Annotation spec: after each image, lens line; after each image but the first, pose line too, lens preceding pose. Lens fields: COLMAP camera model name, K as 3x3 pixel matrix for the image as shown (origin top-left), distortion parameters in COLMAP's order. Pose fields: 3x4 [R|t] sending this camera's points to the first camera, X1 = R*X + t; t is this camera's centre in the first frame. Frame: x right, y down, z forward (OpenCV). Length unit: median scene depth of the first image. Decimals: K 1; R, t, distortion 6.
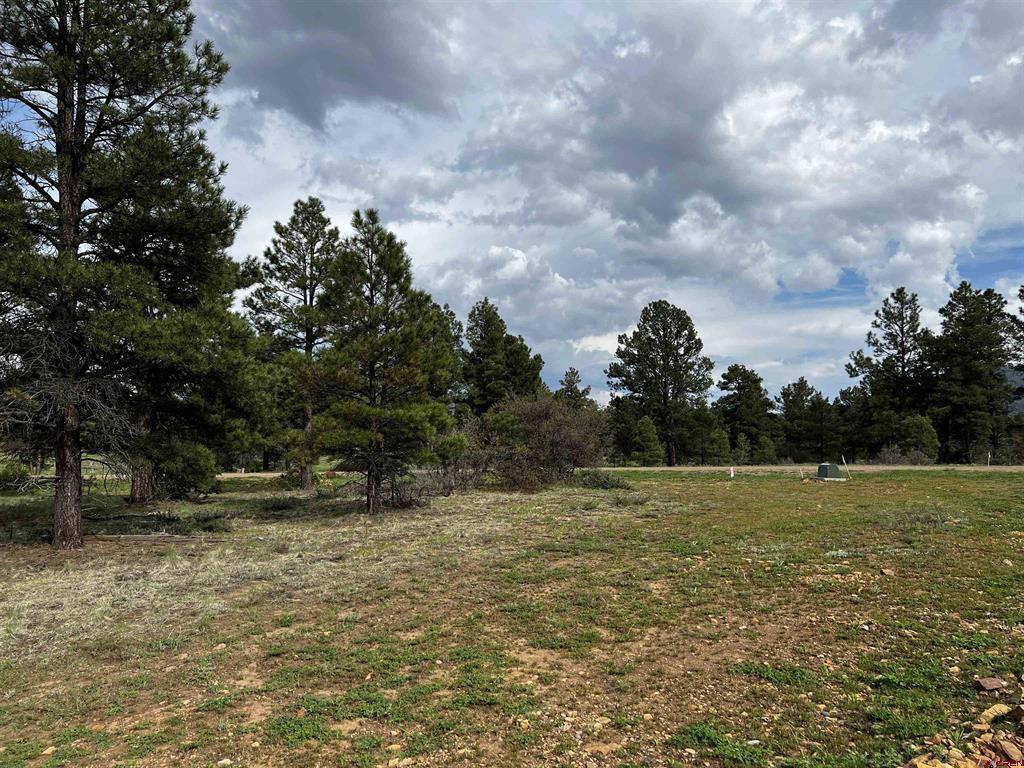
lens RADIAL K [[781.6, 0, 512.0], [0, 781.6, 384.0], [0, 0, 1]] dist [0.049383, 0.000831]
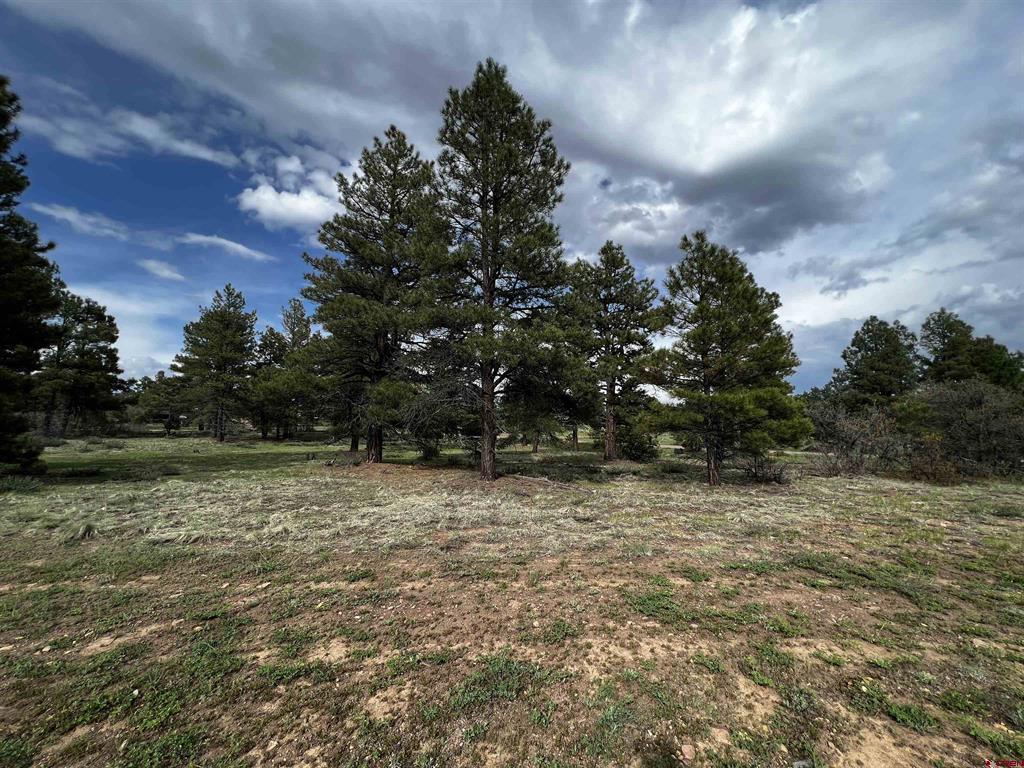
lens RADIAL K [[407.4, 0, 512.0], [0, 407.4, 384.0], [0, 0, 1]] dist [0.011328, 0.000043]
pose [[0.618182, -0.060747, -0.783684, 0.044413], [0.030430, 0.998111, -0.053364, 0.013753], [0.785446, 0.009142, 0.618863, 0.133496]]
